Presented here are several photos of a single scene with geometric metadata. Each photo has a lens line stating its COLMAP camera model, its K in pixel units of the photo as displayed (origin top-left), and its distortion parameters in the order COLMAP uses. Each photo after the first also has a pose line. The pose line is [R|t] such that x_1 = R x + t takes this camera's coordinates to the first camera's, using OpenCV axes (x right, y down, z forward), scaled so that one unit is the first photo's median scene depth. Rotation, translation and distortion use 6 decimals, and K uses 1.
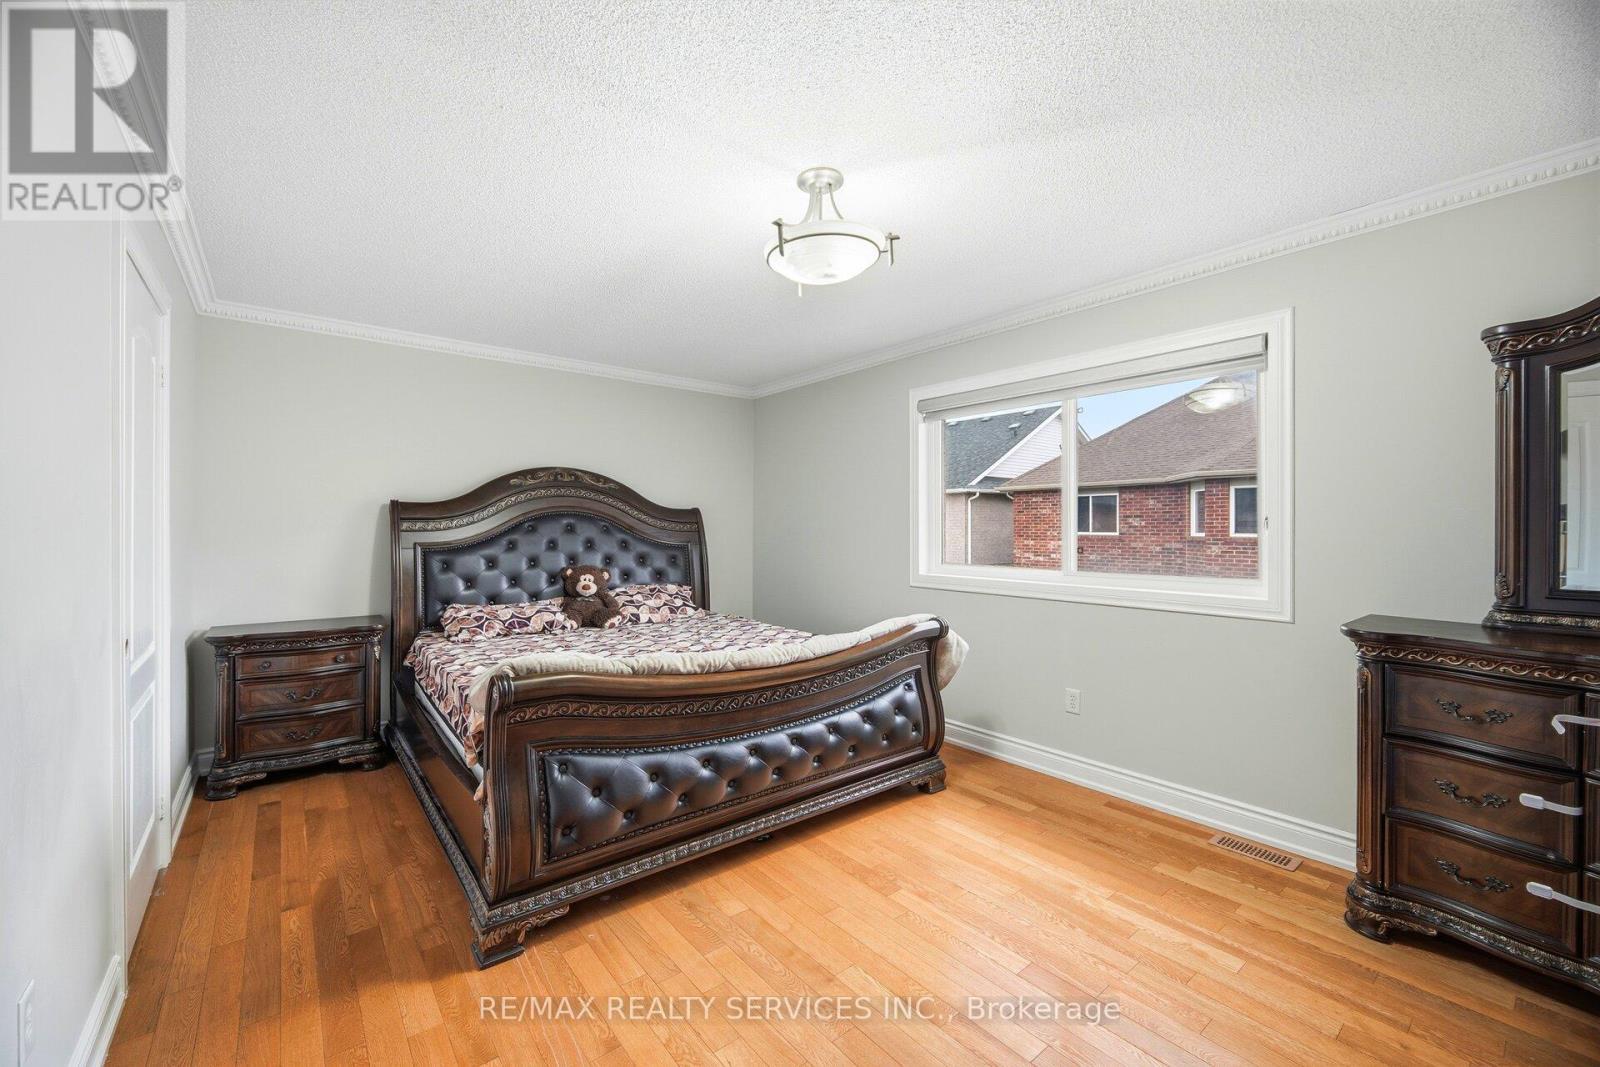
lens RADIAL K [[639.3, 0, 785.4], [0, 639.3, 527.5], [0, 0, 1]] dist [-0.000332, -0.000193]
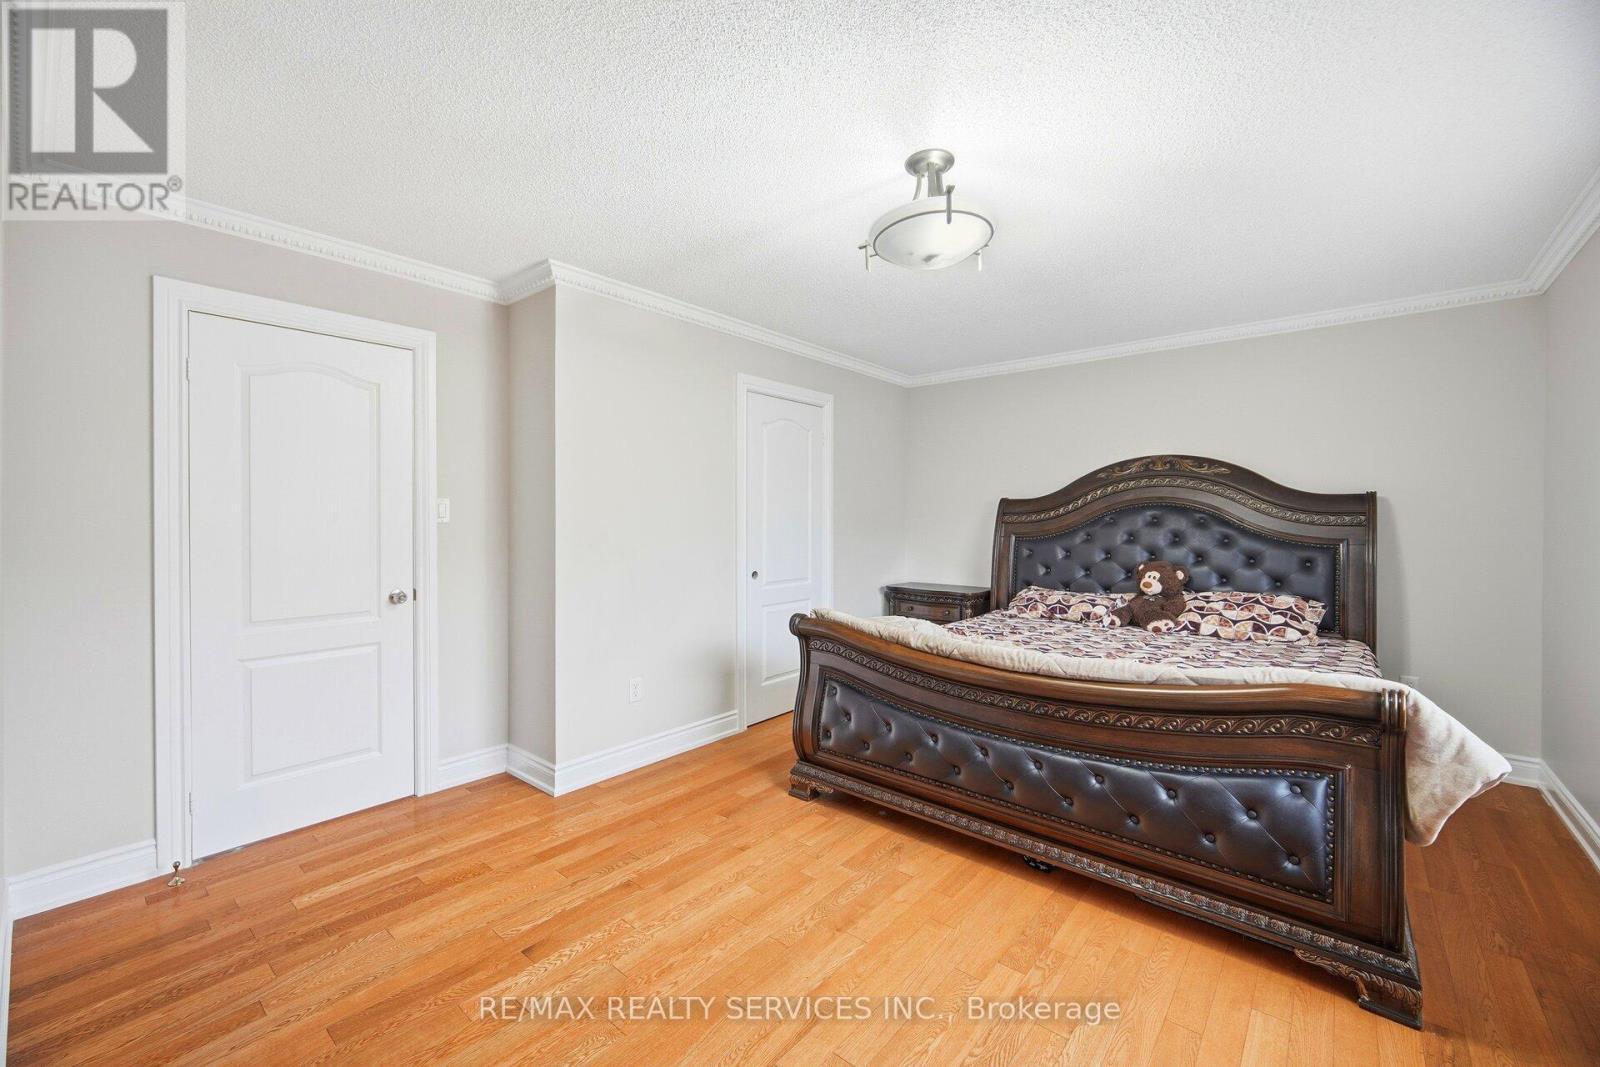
lens RADIAL K [[639.3, 0, 785.4], [0, 639.3, 527.5], [0, 0, 1]] dist [-0.000332, -0.000193]
pose [[0.187784, 0.009063, -0.982169, 0.508441], [-0.002049, 0.999959, 0.008835, 0.003858], [0.982208, 0.000354, 0.187795, 0.320414]]
